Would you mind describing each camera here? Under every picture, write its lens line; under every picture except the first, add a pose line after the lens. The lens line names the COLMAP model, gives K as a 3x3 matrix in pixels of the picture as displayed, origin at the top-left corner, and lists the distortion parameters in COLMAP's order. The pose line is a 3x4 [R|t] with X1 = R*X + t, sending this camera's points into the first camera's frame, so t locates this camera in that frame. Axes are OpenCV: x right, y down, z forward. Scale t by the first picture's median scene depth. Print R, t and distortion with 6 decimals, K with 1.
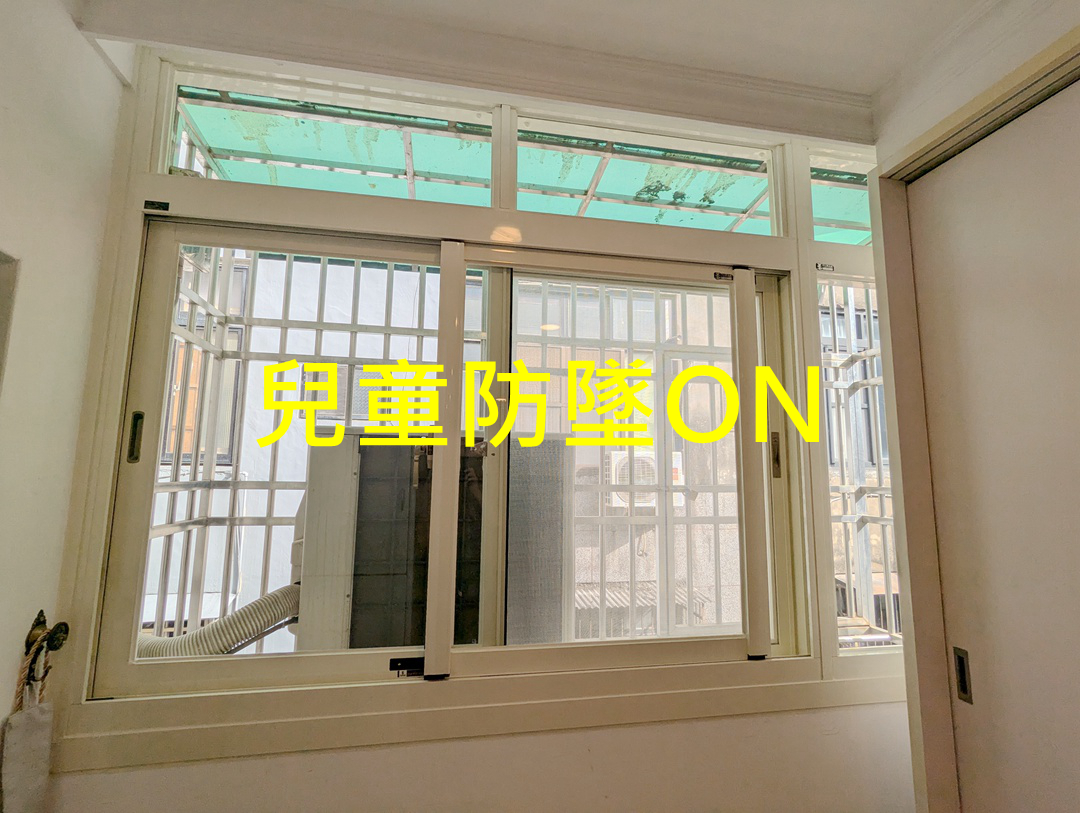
lens RADIAL K [[518.0, 0, 540.8], [0, 518.0, 412.5], [0, 0, 1]] dist [-0.025312, 0.015160]
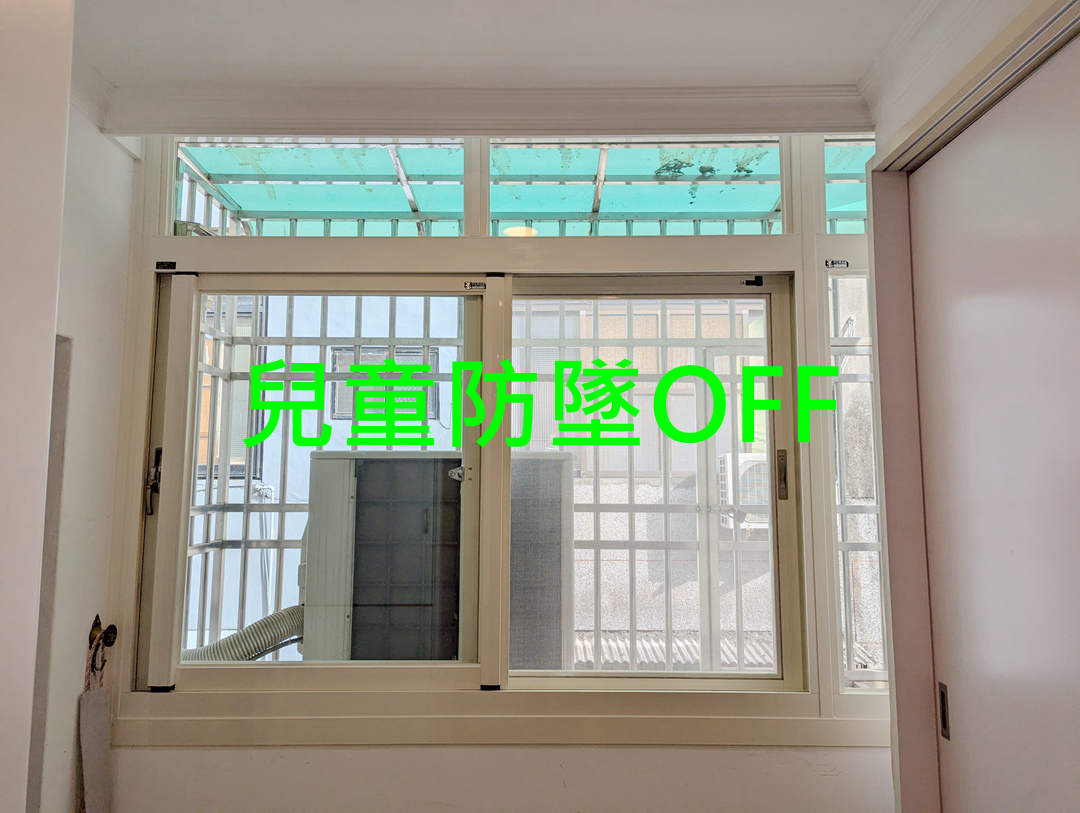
lens RADIAL K [[744.3, 0, 540.0], [0, 744.3, 406.5], [0, 0, 1]] dist [0.003904, -0.000358]
pose [[0.982521, -0.028466, -0.183962, 0.288122], [0.032599, 0.999279, 0.019482, -0.080116], [0.183275, -0.025138, 0.982740, -0.382071]]
